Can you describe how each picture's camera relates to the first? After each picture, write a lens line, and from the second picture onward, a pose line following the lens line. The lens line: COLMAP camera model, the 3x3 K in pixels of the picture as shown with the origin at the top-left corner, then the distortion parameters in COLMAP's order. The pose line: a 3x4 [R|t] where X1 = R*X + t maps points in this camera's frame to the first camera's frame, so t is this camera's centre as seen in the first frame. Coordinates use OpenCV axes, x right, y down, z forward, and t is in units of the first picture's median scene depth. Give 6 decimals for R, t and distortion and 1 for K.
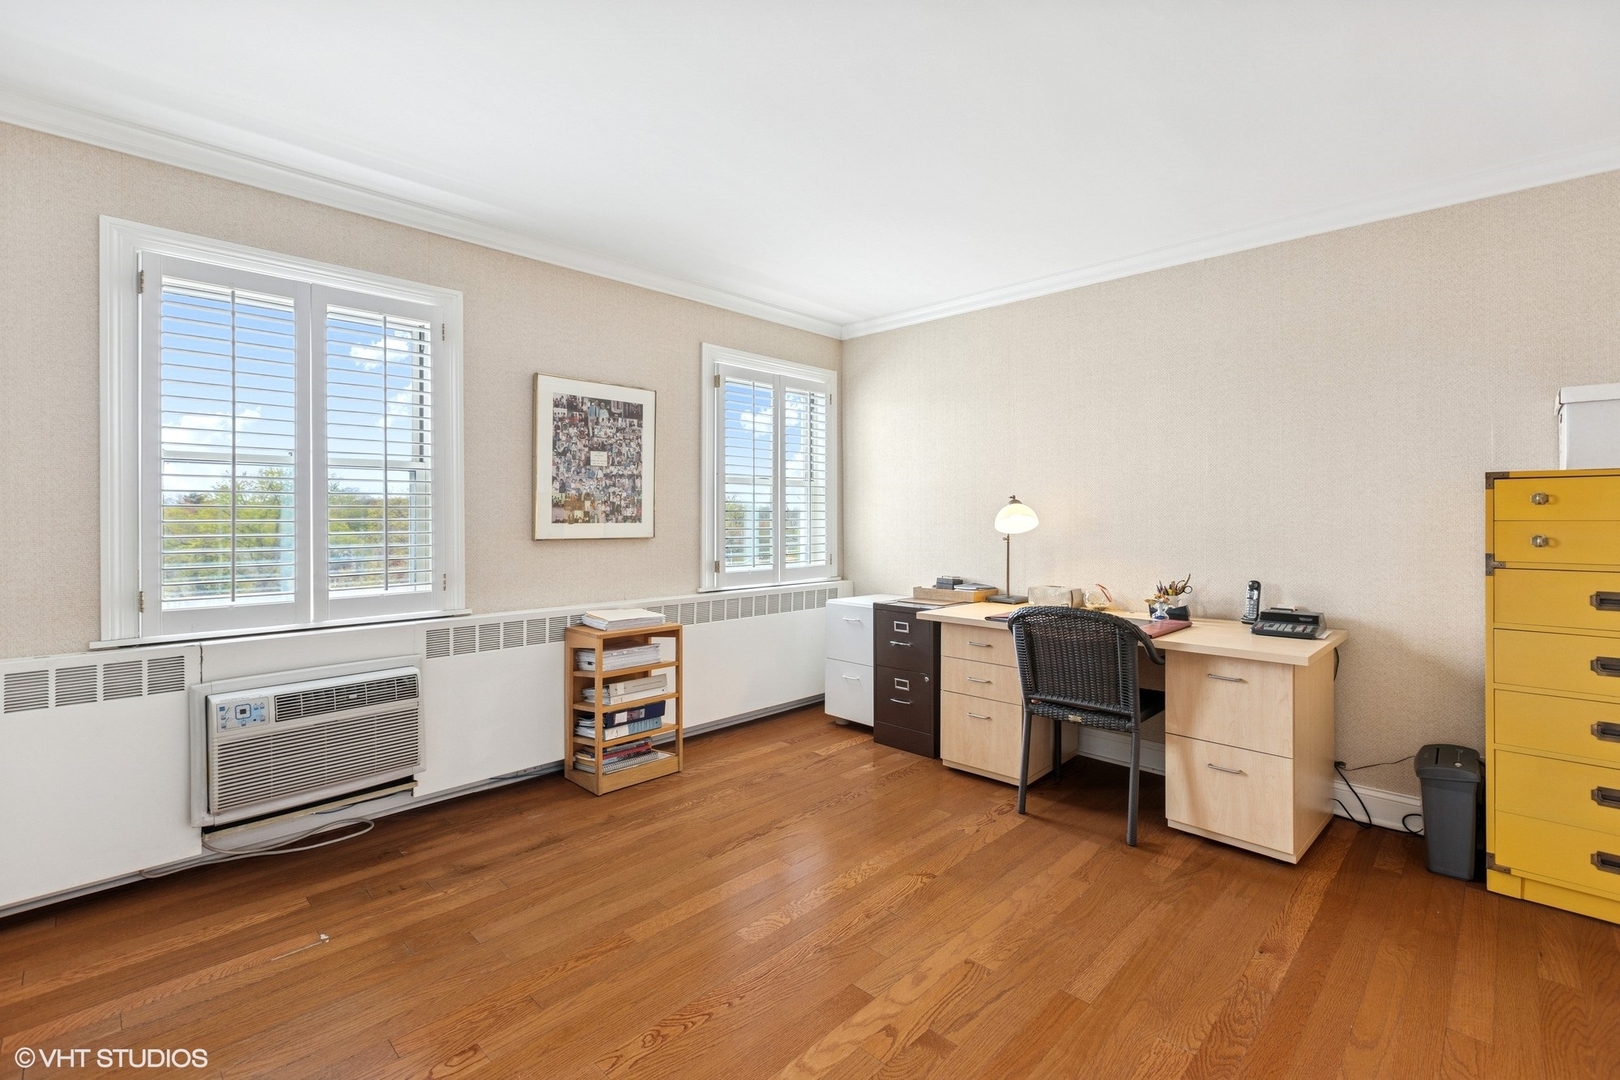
lens RADIAL K [[727.8, 0, 752.4], [0, 727.8, 518.8], [0, 0, 1]] dist [-0.002246, -0.001247]
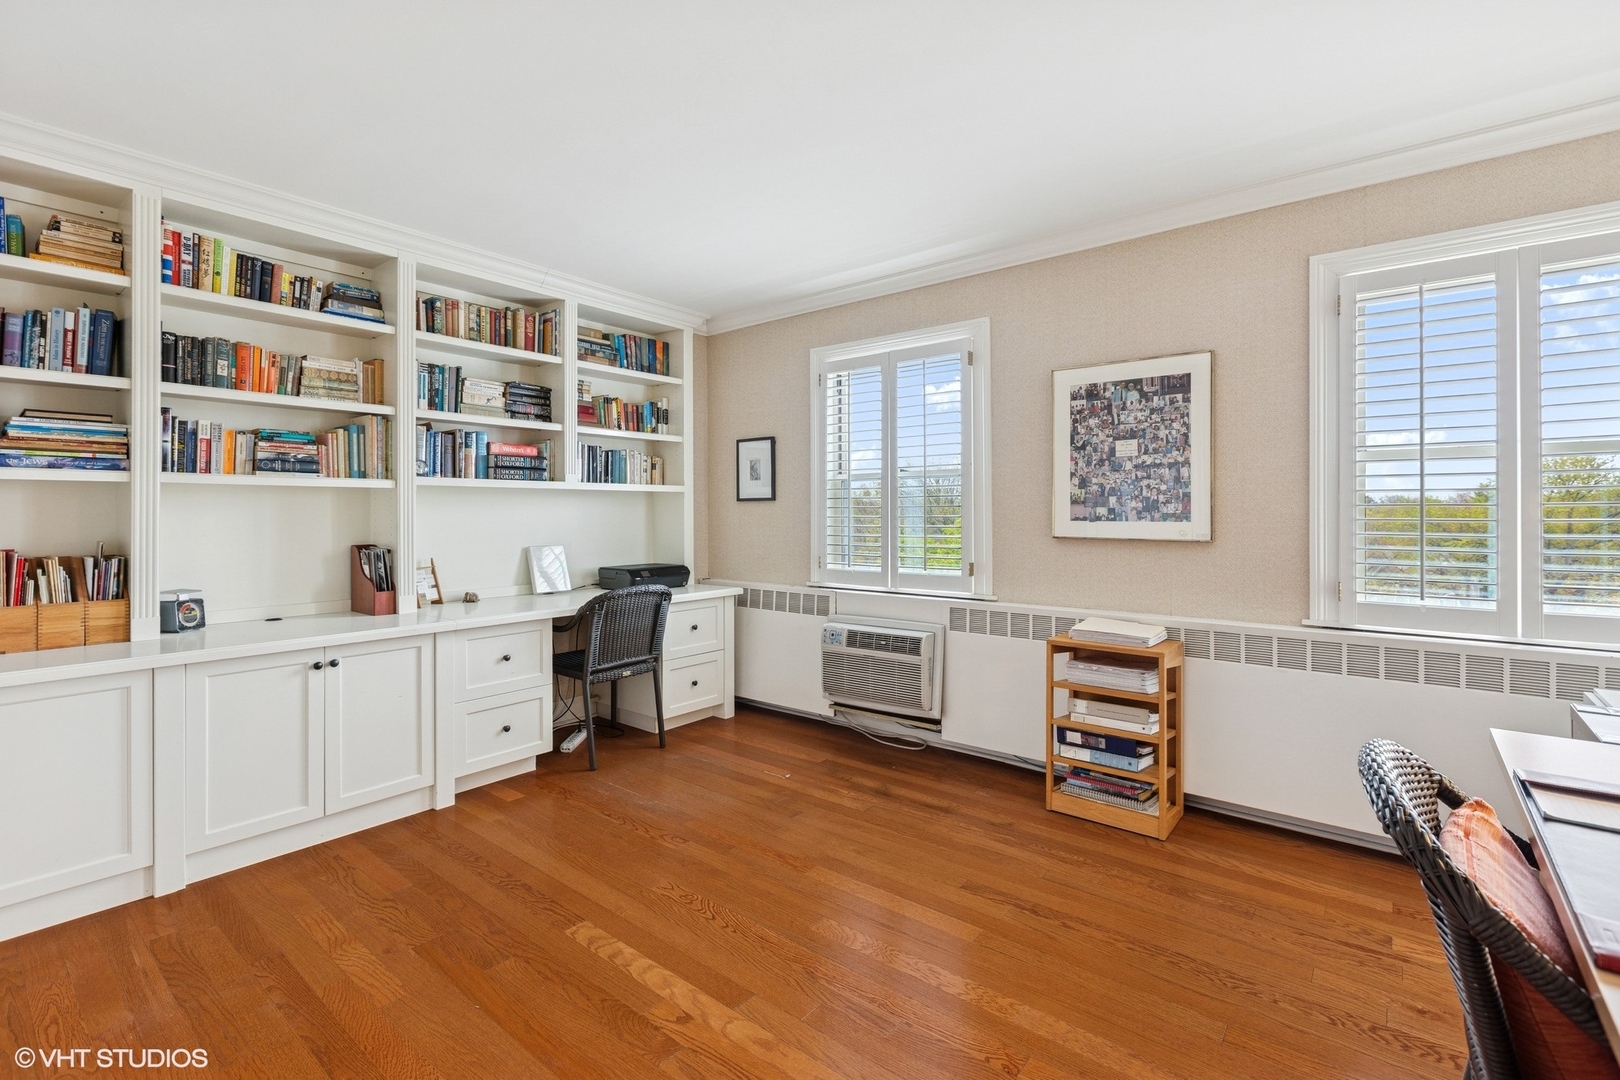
lens RADIAL K [[727.8, 0, 837.4], [0, 727.8, 514.5], [0, 0, 1]] dist [-0.002246, -0.001247]
pose [[0.132964, 0.000994, -0.991120, 0.638422], [-0.002800, 0.999996, 0.000627, -0.002112], [0.991117, 0.002692, 0.132966, 0.559600]]
